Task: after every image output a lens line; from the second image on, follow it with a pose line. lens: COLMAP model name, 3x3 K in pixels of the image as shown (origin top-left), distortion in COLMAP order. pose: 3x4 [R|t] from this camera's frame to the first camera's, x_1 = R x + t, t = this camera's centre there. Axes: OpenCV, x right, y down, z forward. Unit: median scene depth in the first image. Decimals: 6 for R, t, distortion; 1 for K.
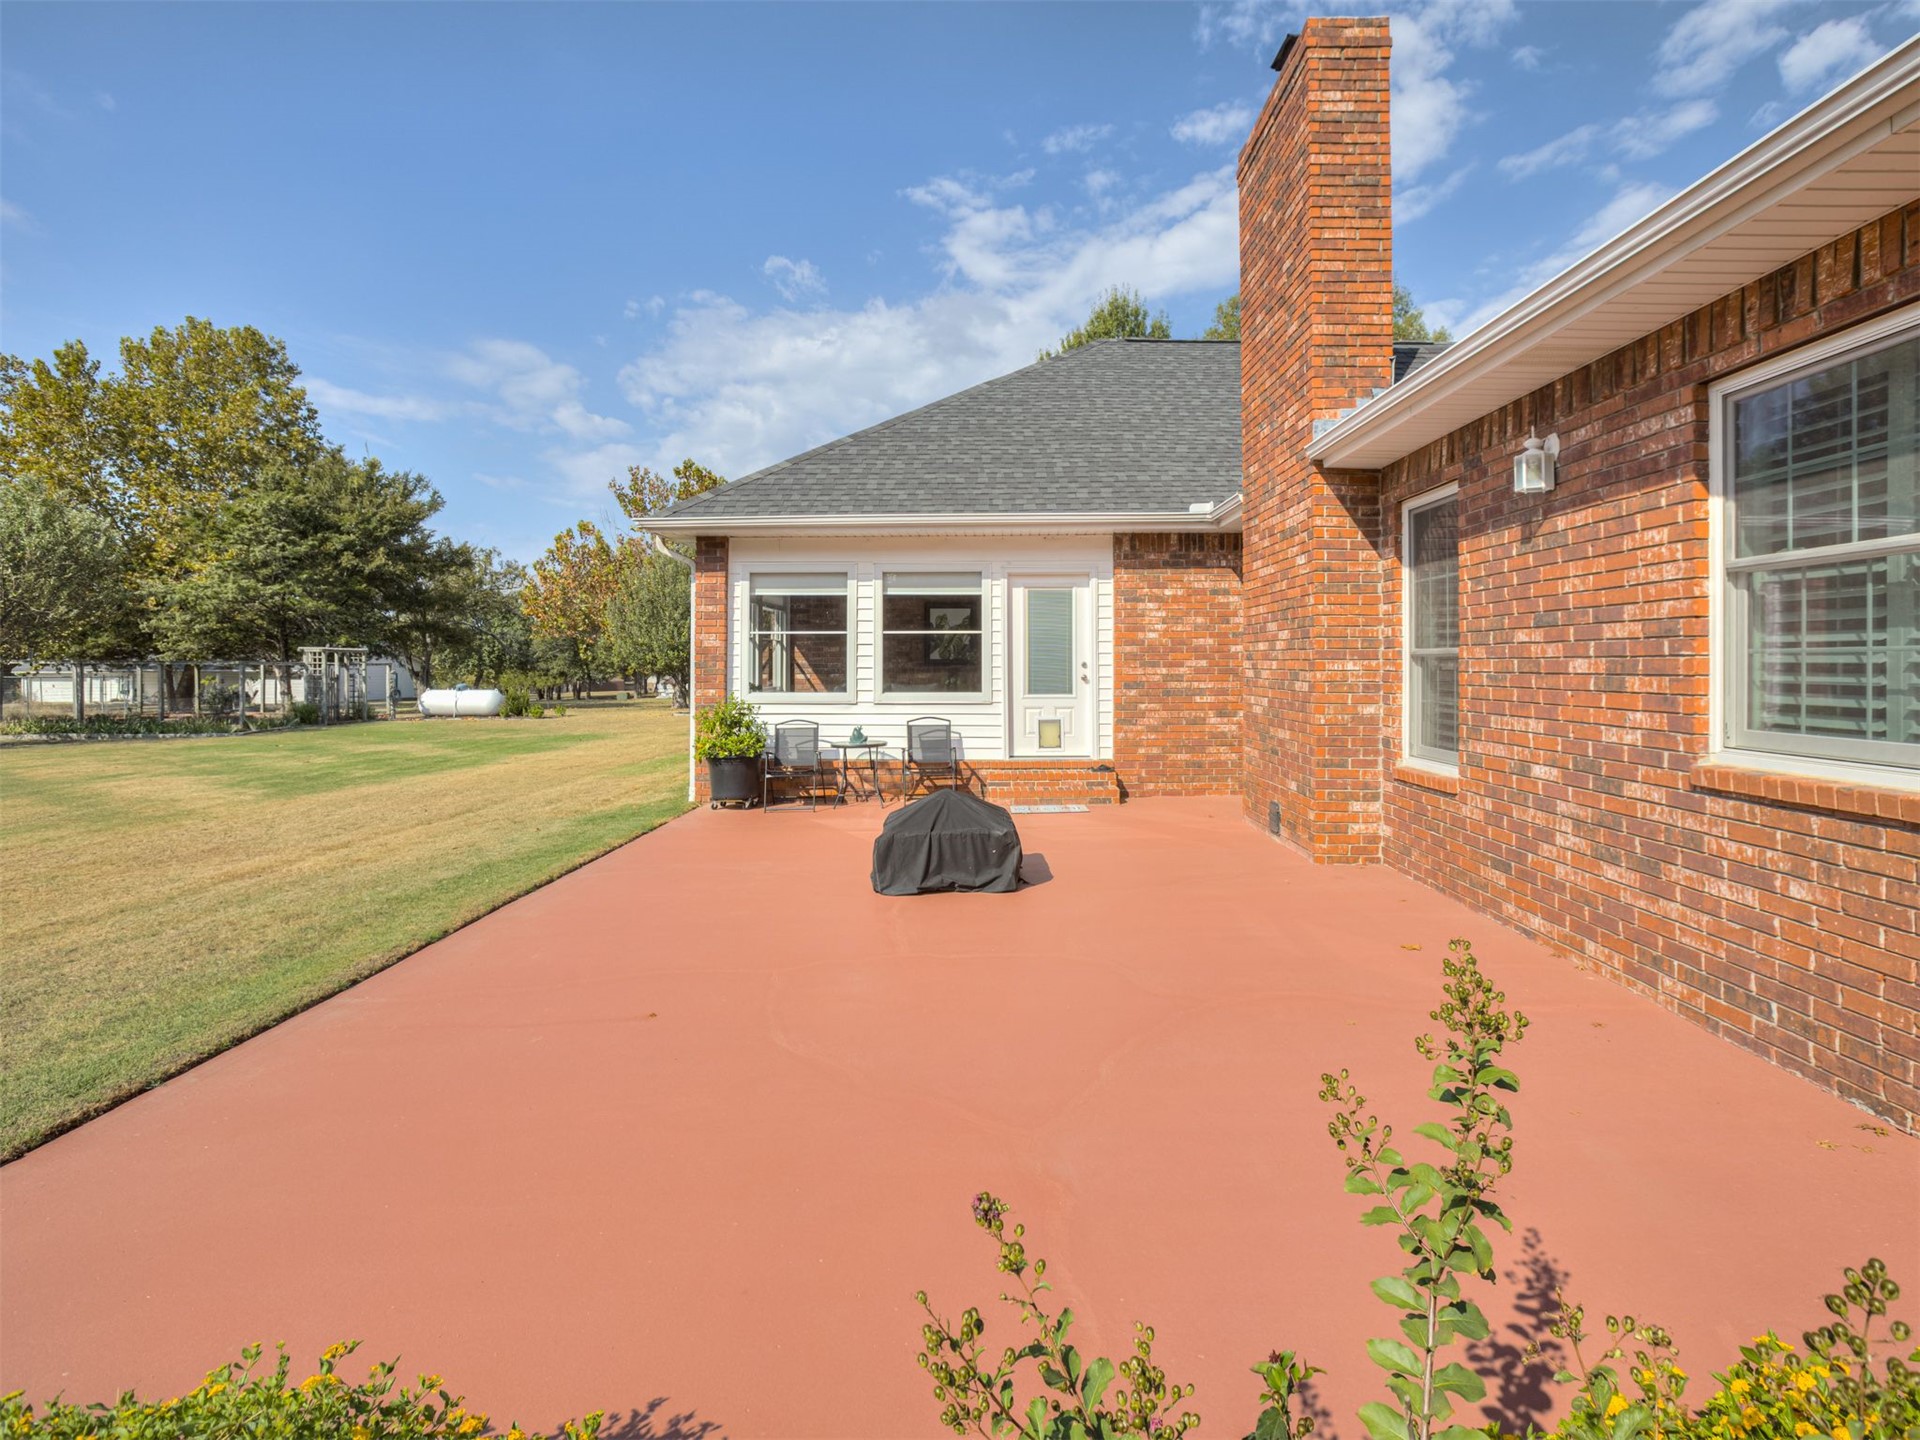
lens RADIAL K [[1022.6, 0, 960.9], [0, 1022.6, 648.6], [0, 0, 1]] dist [-0.003175, 0.022490]
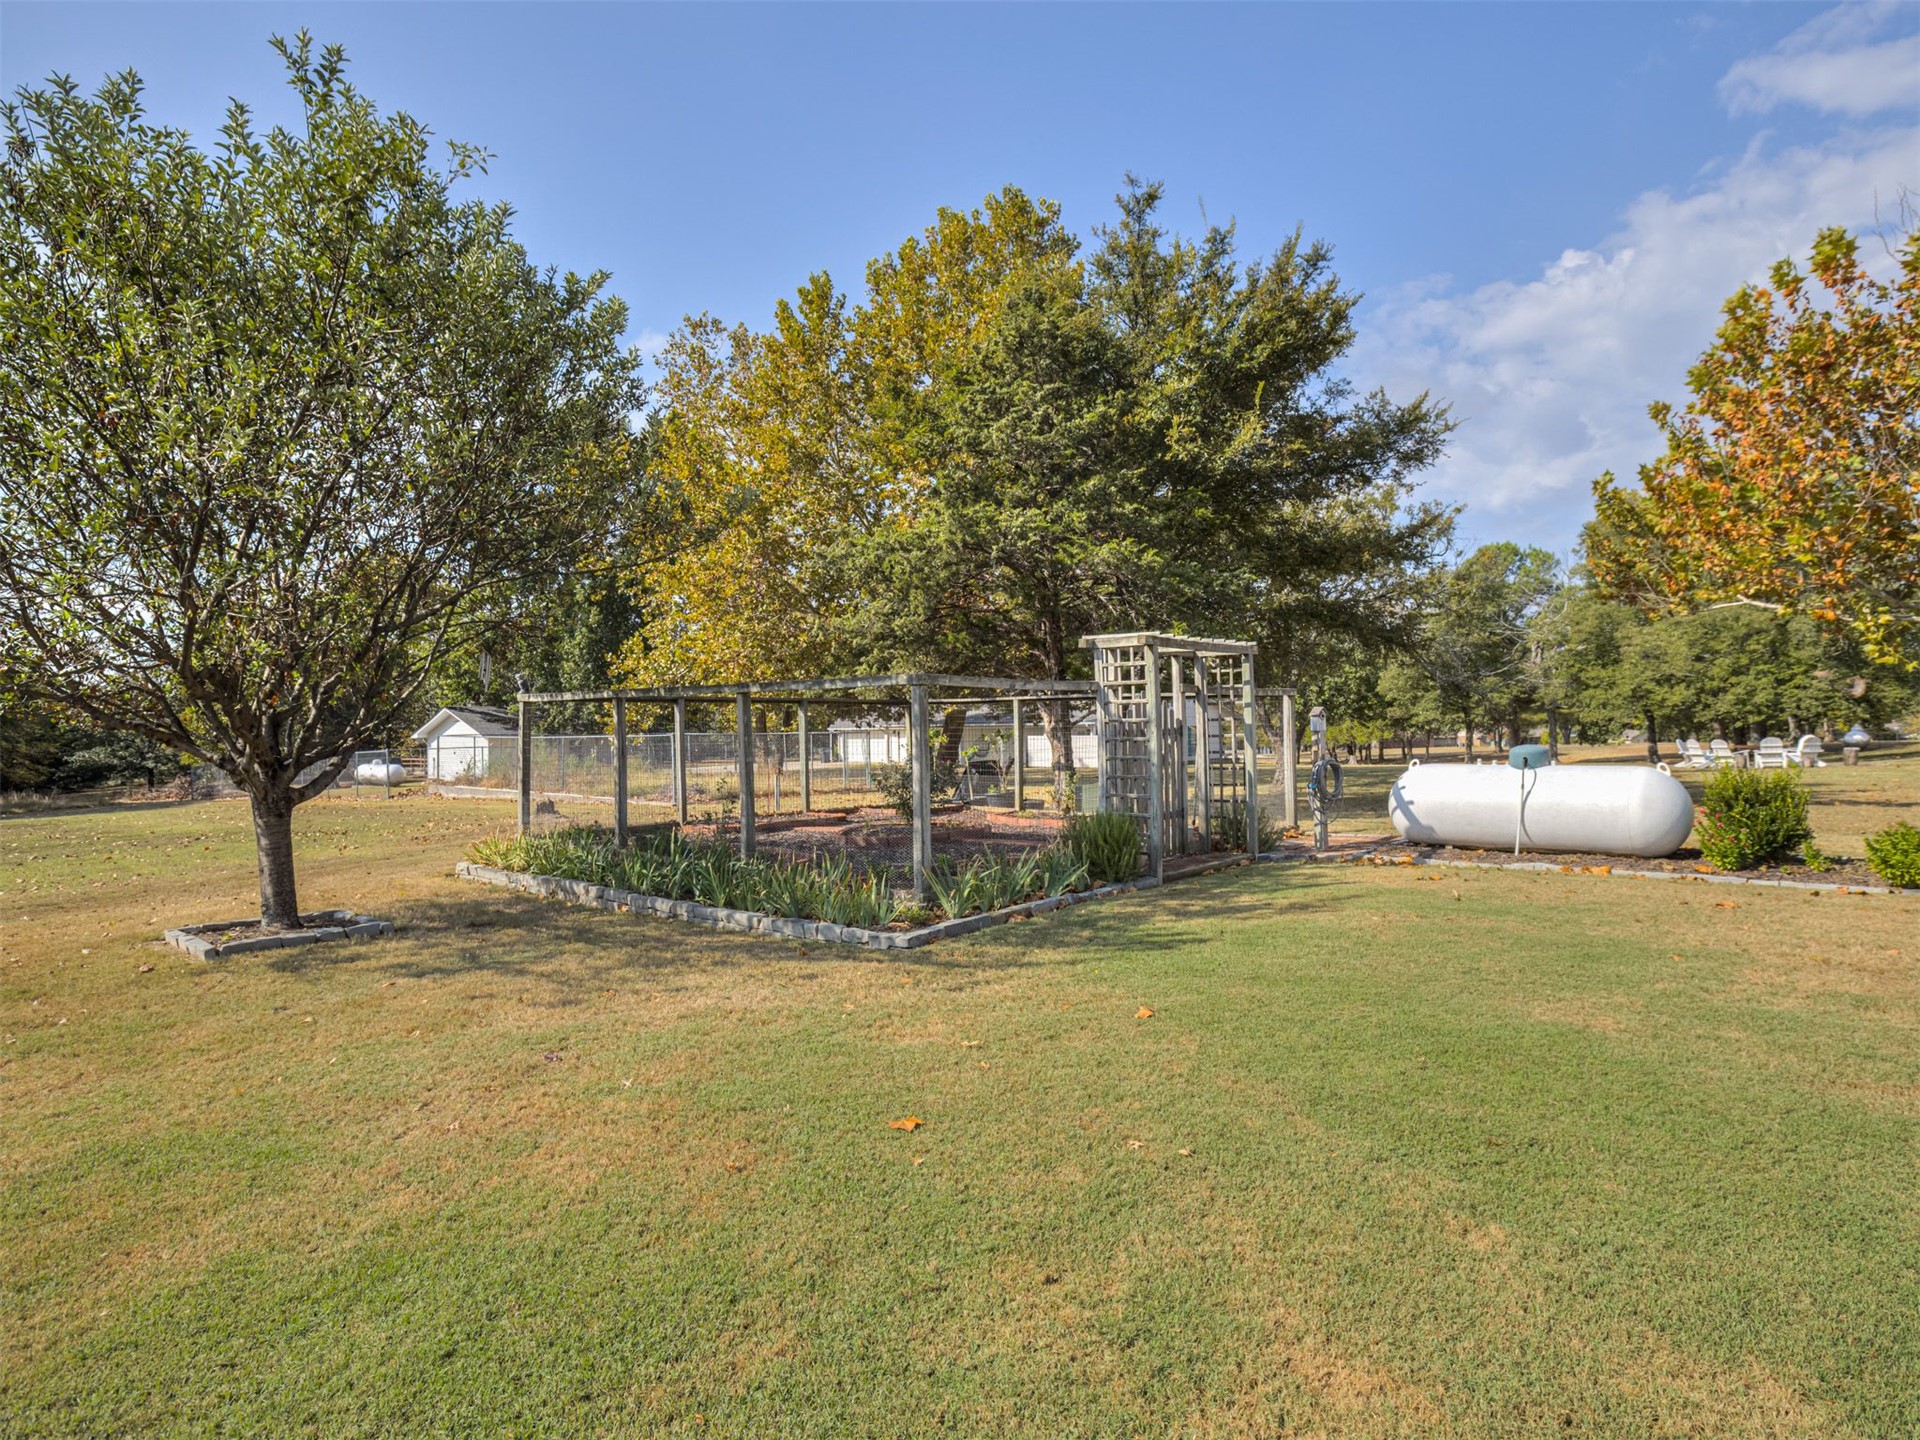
lens RADIAL K [[973.0, 0, 903.1], [0, 973.0, 715.6], [0, 0, 1]] dist [-0.005289, 0.006844]
pose [[0.722544, -0.019727, -0.691043, -0.414352], [0.028766, 0.999585, 0.001543, 0.018925], [0.690726, -0.020993, 0.722812, 0.644590]]
